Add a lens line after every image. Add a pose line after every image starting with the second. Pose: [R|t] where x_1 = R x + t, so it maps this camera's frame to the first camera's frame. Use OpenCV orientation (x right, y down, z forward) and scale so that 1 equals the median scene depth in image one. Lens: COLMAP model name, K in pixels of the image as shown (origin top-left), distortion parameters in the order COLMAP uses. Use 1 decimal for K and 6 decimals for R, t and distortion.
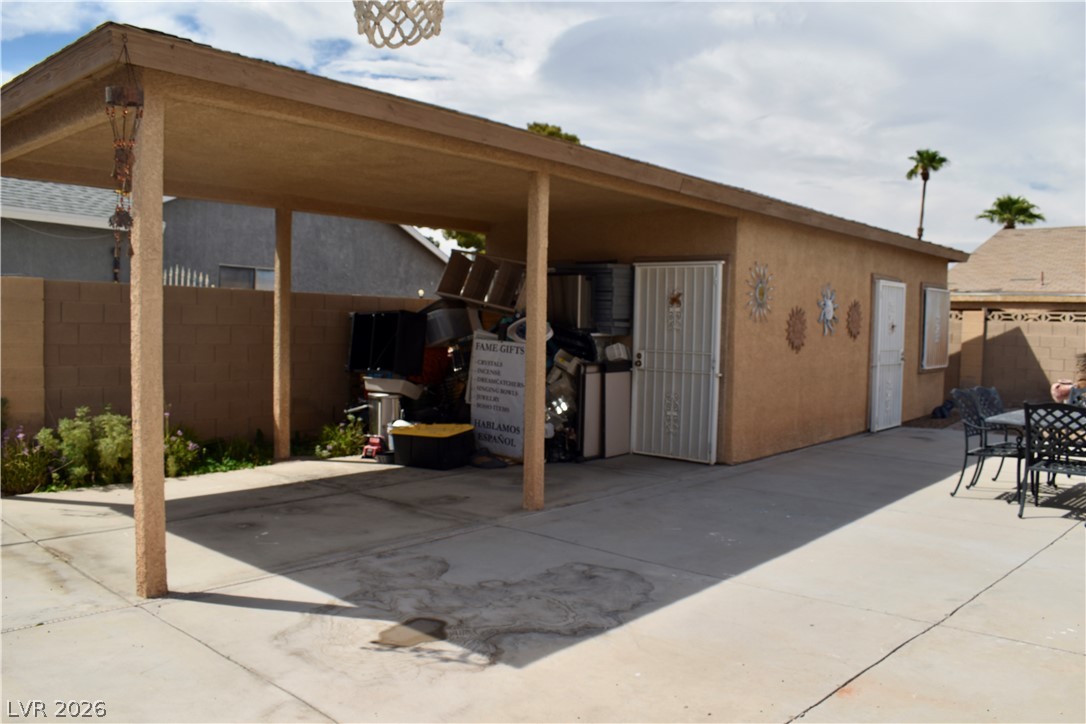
lens RADIAL K [[847.7, 0, 548.0], [0, 847.7, 361.9], [0, 0, 1]] dist [-0.099073, 0.018746]
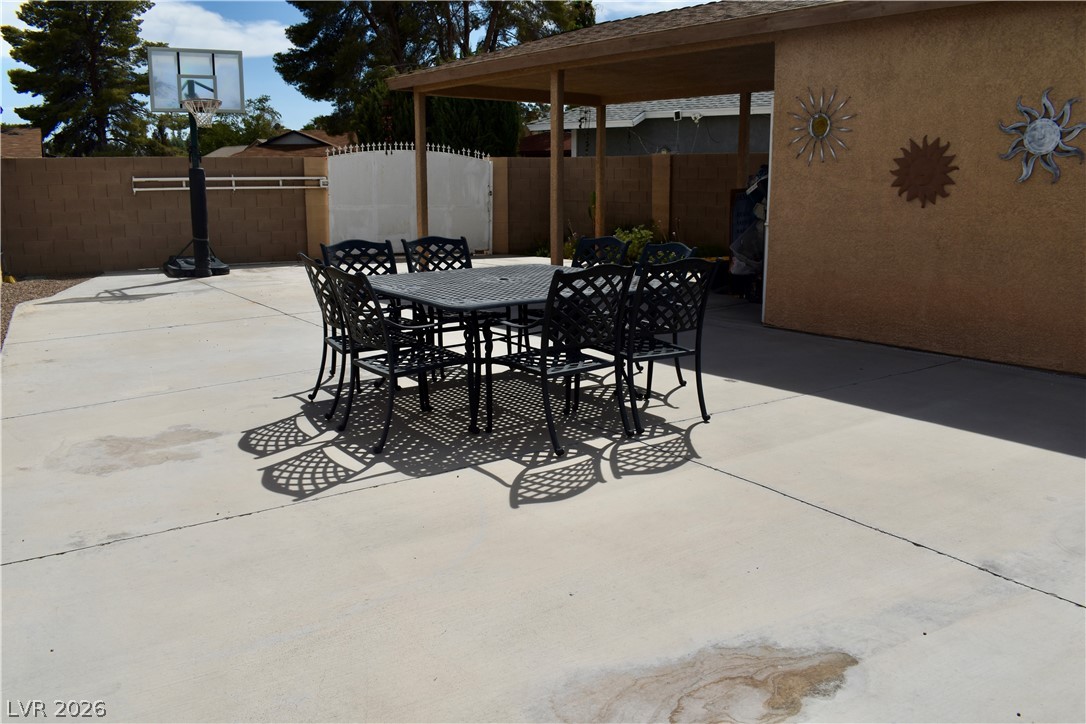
lens RADIAL K [[847.7, 0, 548.0], [0, 847.7, 361.9], [0, 0, 1]] dist [-0.099073, 0.018746]
pose [[-0.160775, 0.187671, -0.968984, 2.083456], [-0.050882, 0.978875, 0.198029, -0.009923], [0.985679, 0.081143, -0.147829, 1.669452]]
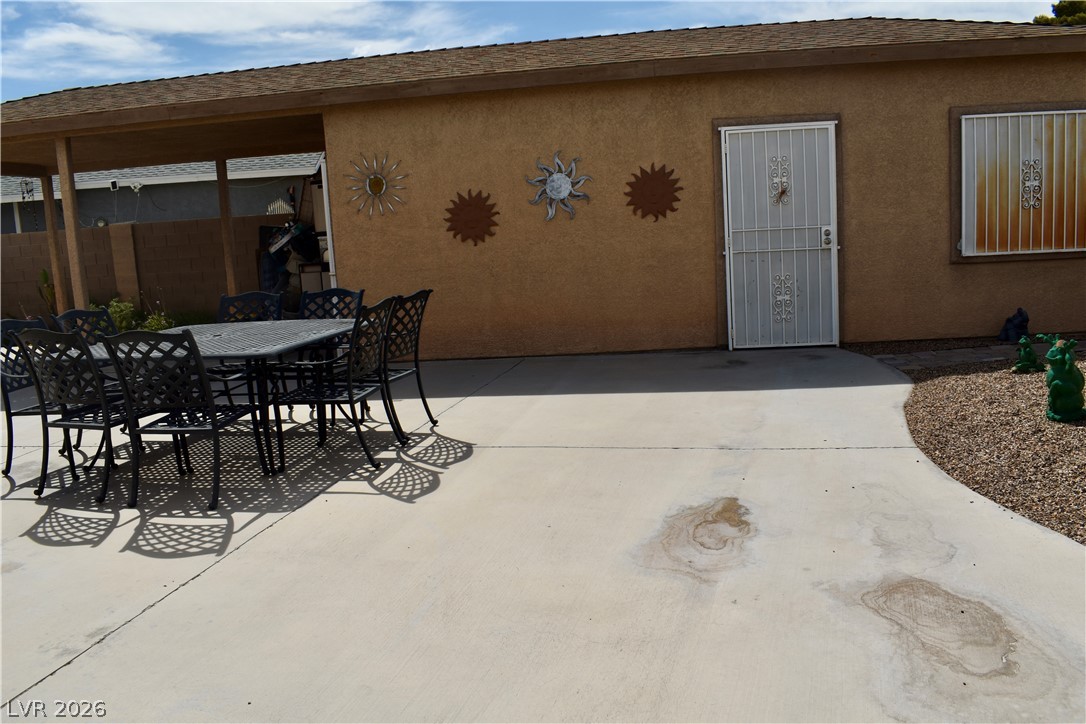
lens RADIAL K [[847.7, 0, 548.0], [0, 847.7, 361.9], [0, 0, 1]] dist [-0.099073, 0.018746]
pose [[0.556003, 0.079433, -0.827376, 2.174314], [0.025170, 0.993357, 0.112283, 0.026809], [0.830799, -0.083255, 0.550311, 1.190620]]
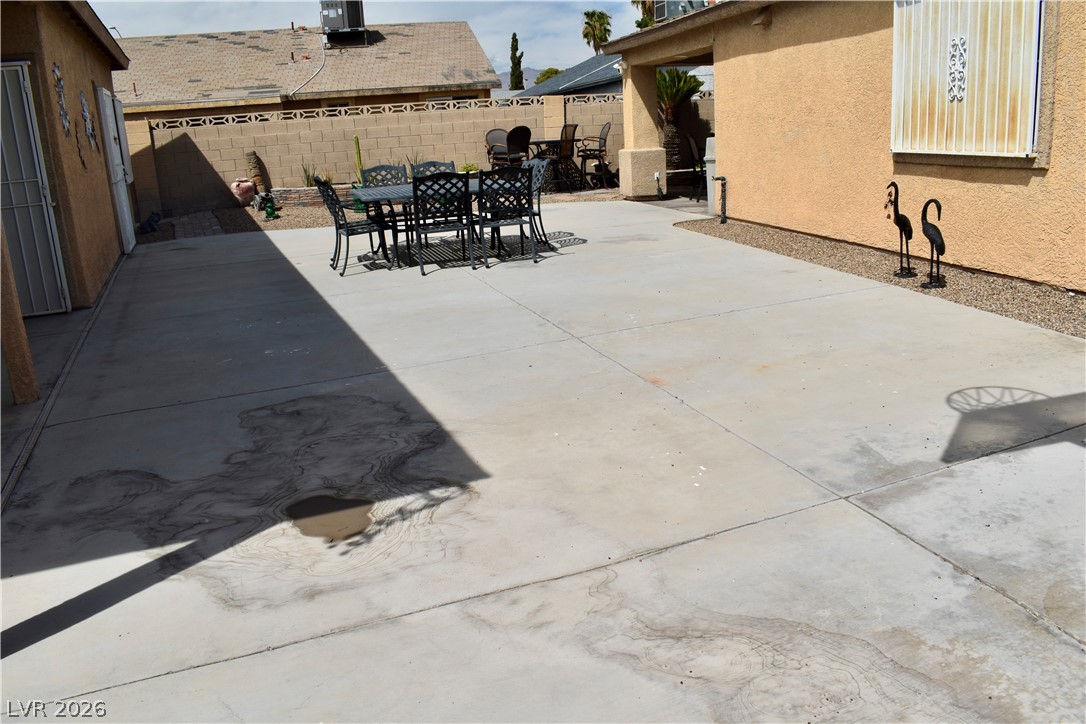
lens RADIAL K [[847.7, 0, 548.0], [0, 847.7, 361.9], [0, 0, 1]] dist [-0.099073, 0.018746]
pose [[0.435079, -0.289145, 0.852703, -0.600905], [0.105434, 0.956880, 0.270674, -0.002718], [-0.894198, -0.027861, 0.446804, 0.409748]]
